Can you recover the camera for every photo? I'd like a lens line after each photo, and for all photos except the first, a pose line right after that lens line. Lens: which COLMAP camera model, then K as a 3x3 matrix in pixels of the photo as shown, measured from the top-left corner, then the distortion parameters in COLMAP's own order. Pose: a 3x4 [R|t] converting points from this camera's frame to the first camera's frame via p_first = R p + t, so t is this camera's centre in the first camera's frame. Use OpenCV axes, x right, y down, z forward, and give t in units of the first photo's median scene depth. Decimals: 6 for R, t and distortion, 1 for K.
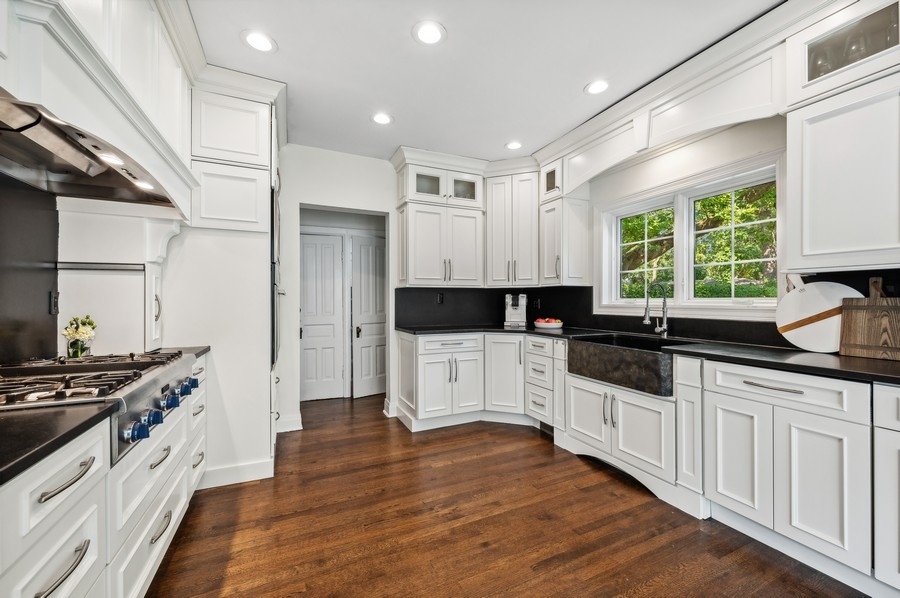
lens RADIAL K [[350.7, 0, 450.0], [0, 350.7, 299.0], [0, 0, 1]] dist [-0.001413, -0.000116]
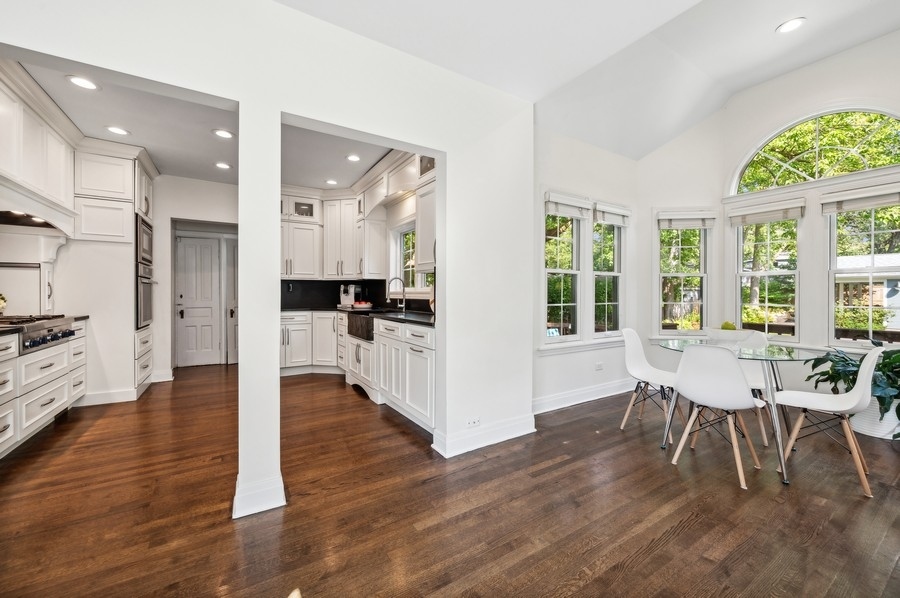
lens RADIAL K [[353.2, 0, 449.4], [0, 353.2, 295.4], [0, 0, 1]] dist [0.000002, 0.000136]
pose [[0.992315, 0.002635, 0.123712, 0.619412], [-0.003927, 0.999940, 0.010197, 0.018484], [-0.123678, -0.010604, 0.992266, -0.659818]]
